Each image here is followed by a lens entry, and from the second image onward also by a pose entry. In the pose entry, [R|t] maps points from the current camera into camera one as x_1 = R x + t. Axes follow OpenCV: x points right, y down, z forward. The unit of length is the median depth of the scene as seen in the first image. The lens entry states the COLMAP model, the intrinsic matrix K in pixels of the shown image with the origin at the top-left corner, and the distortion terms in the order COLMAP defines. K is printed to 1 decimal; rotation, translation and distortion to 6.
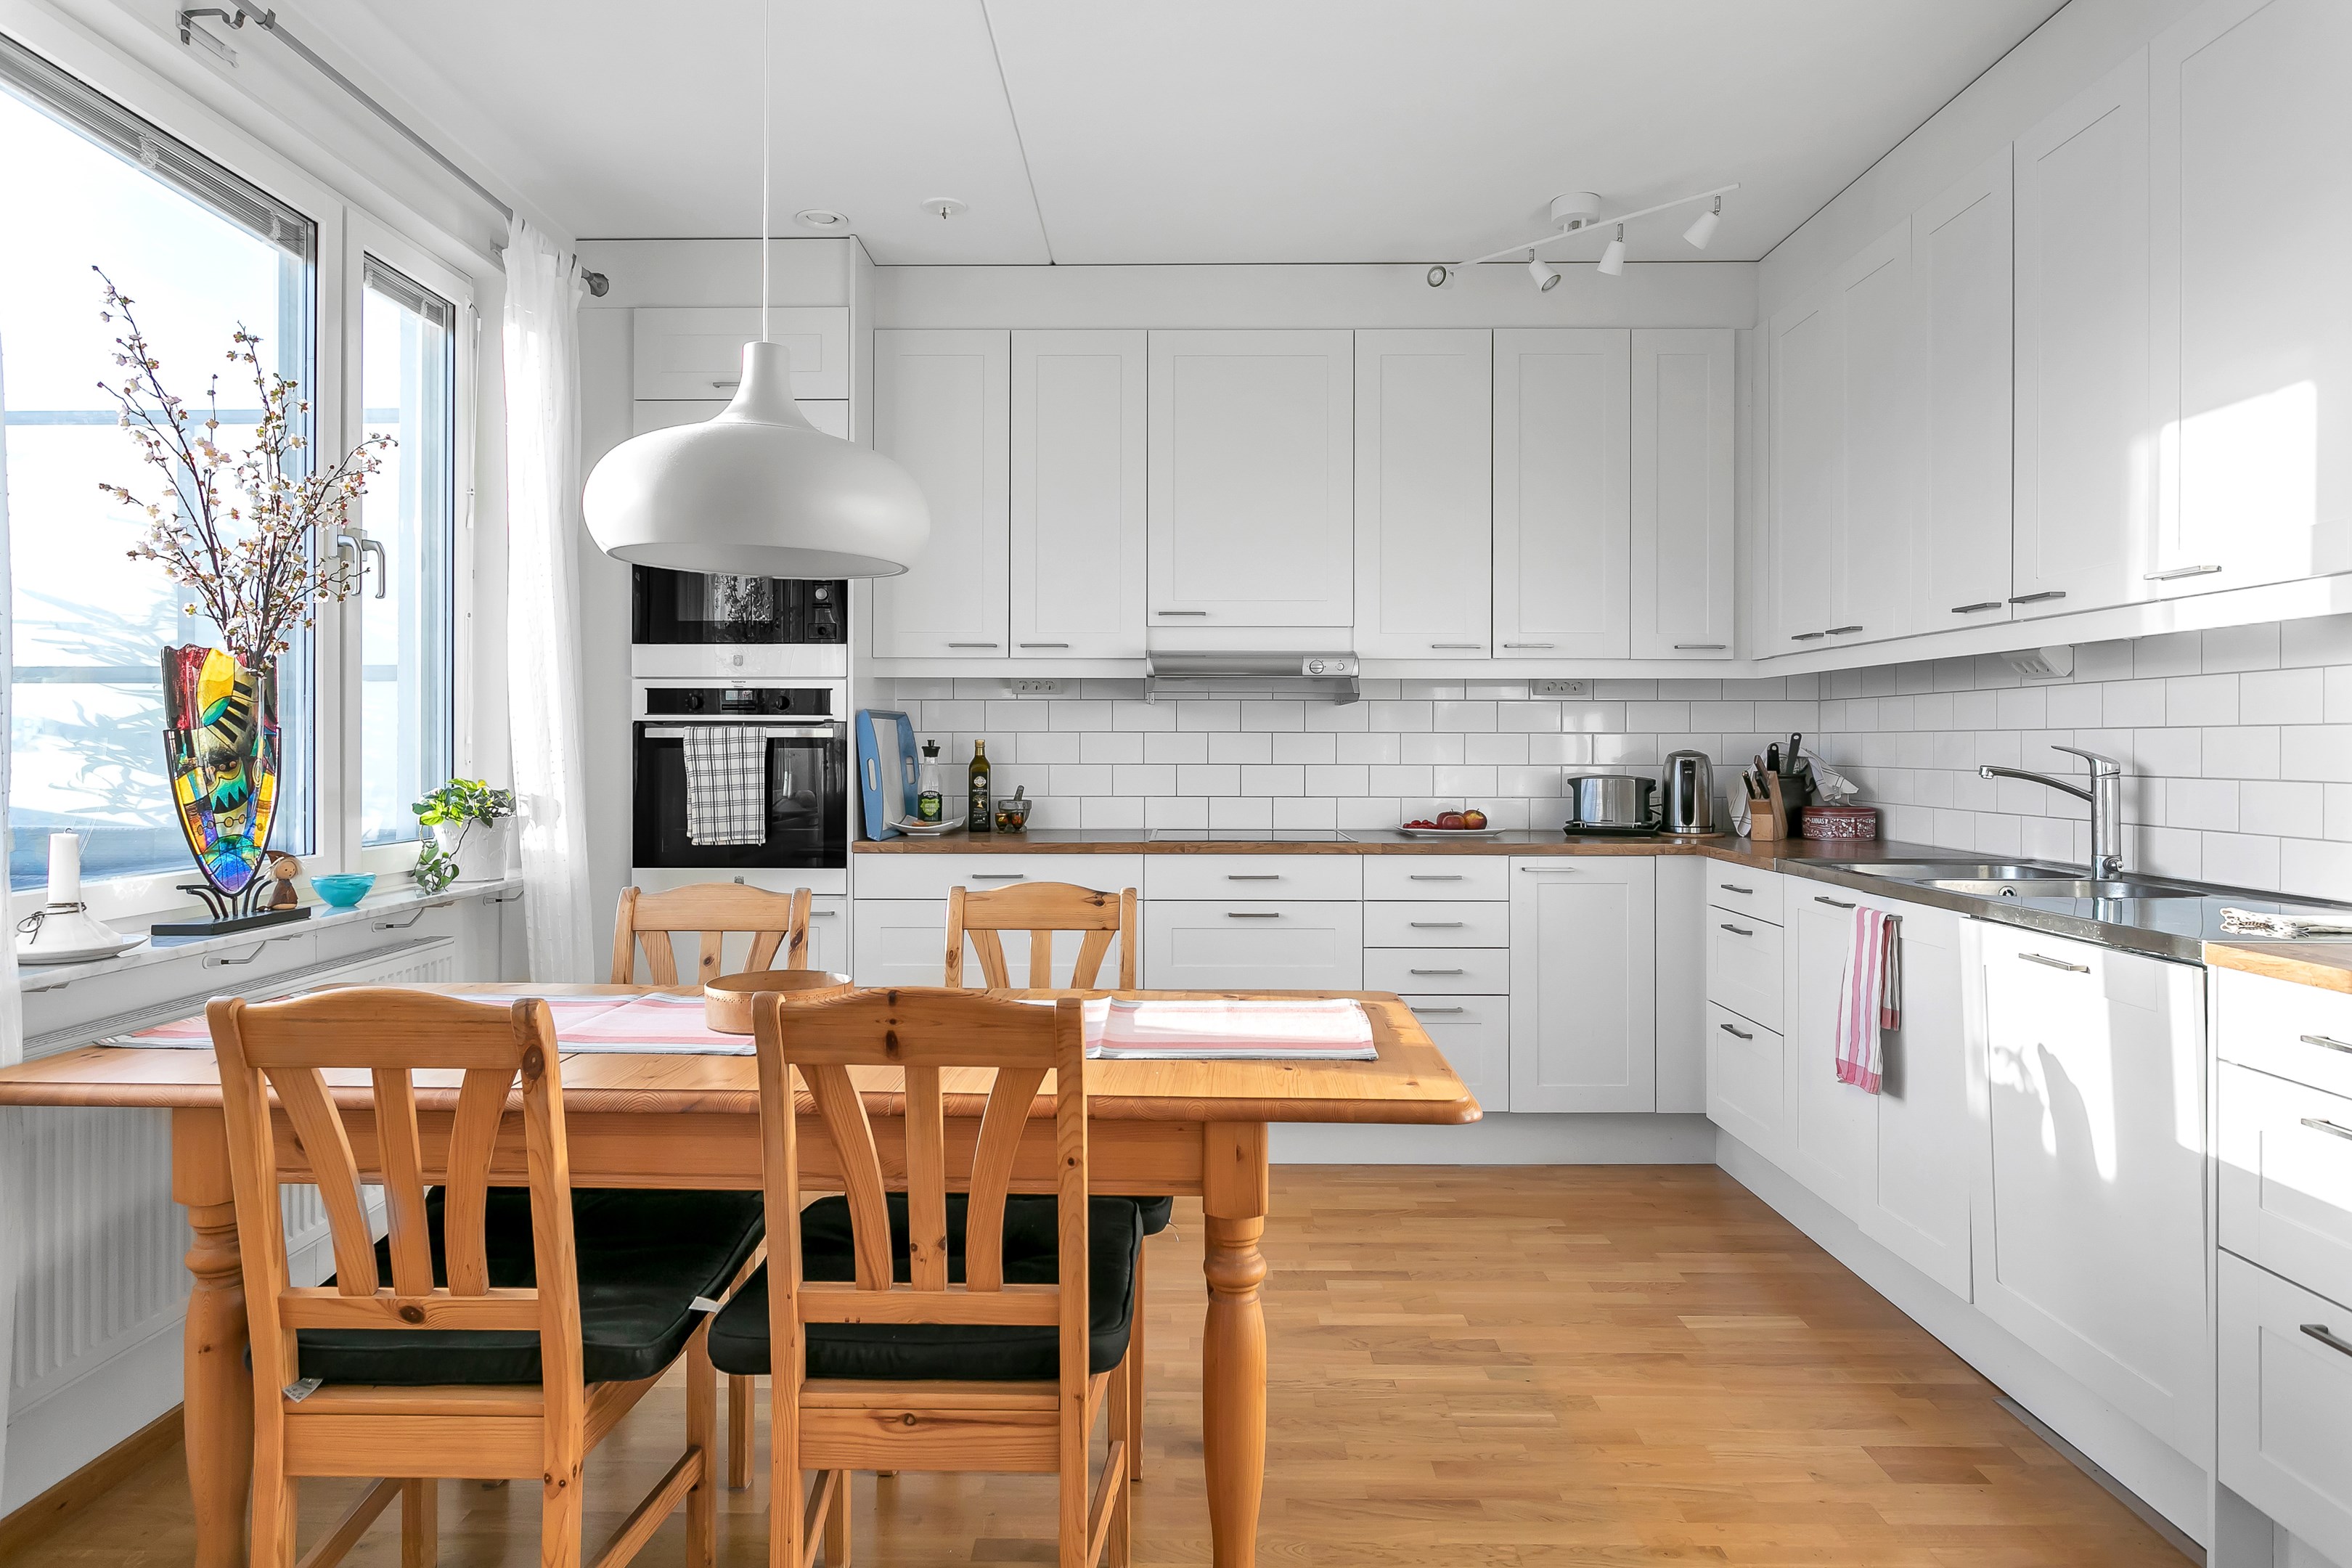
lens RADIAL K [[1457.4, 0, 1181.1], [0, 1457.4, 765.2], [0, 0, 1]] dist [-0.003201, 0.005420]
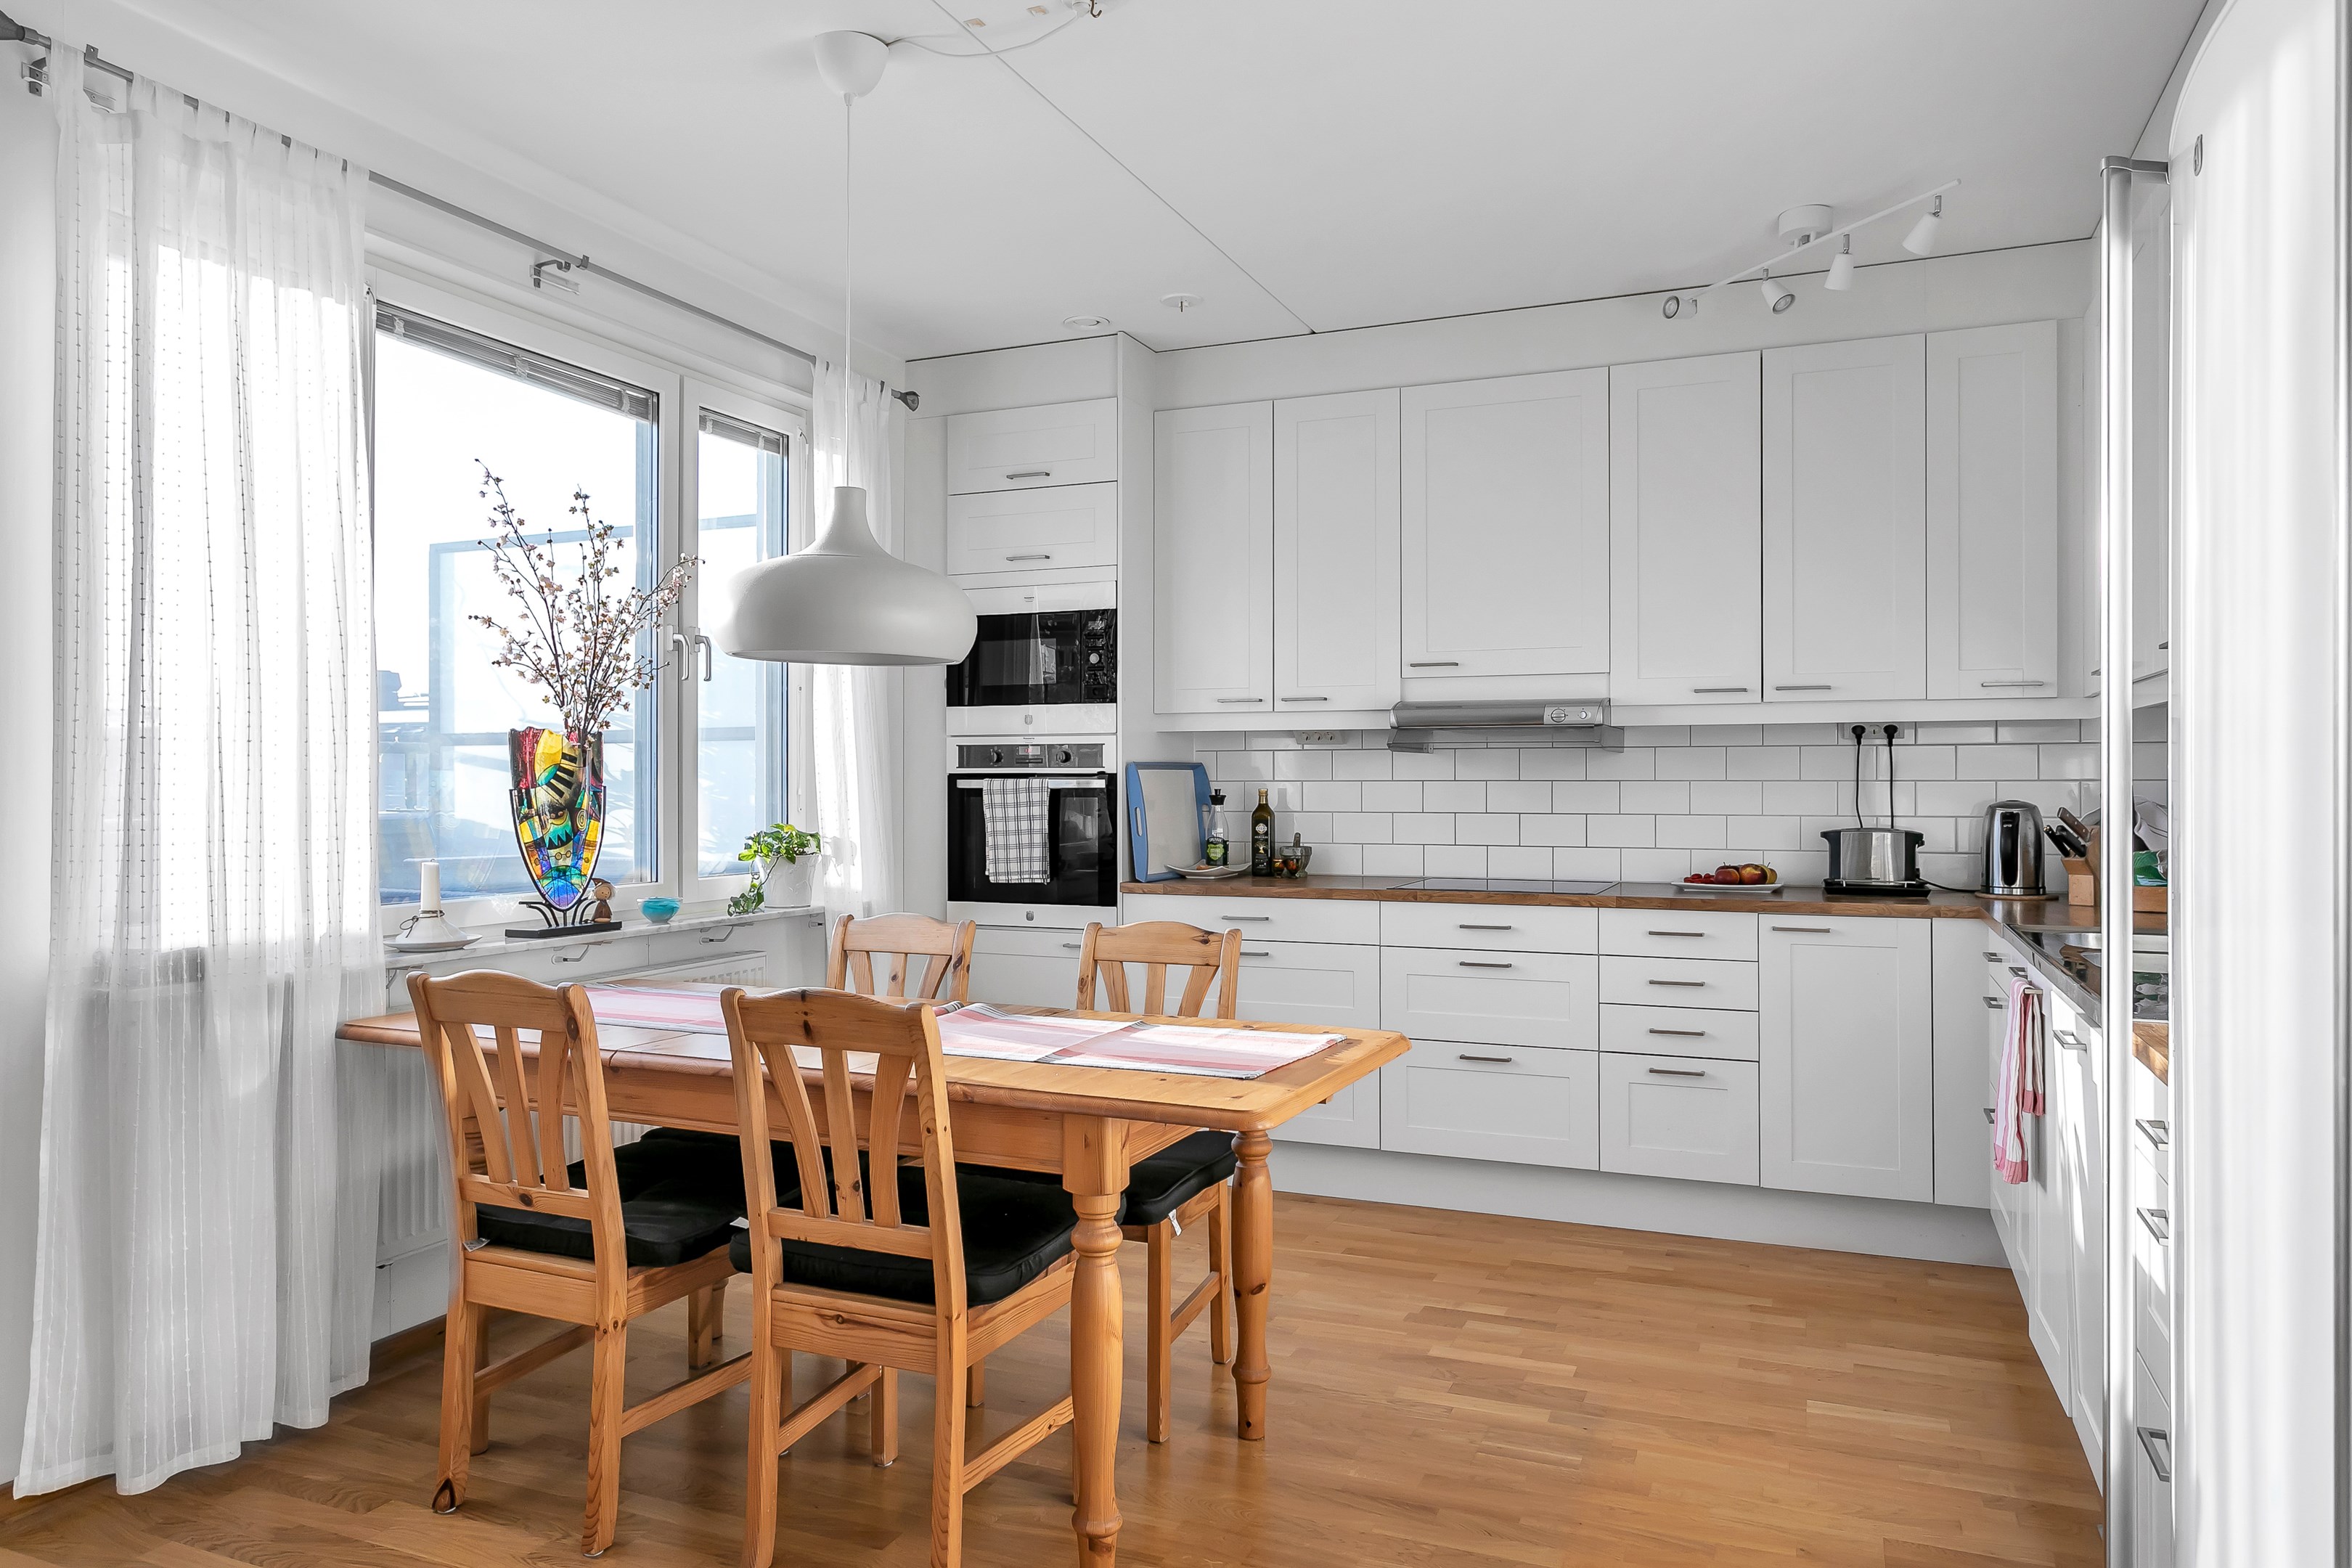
lens RADIAL K [[1579.8, 0, 1171.7], [0, 1579.8, 804.8], [0, 0, 1]] dist [-0.001348, 0.000749]
pose [[0.922395, 0.003634, -0.386231, 0.313364], [-0.003504, 0.999993, 0.001042, -0.008833], [0.386232, 0.000392, 0.922401, -0.098263]]
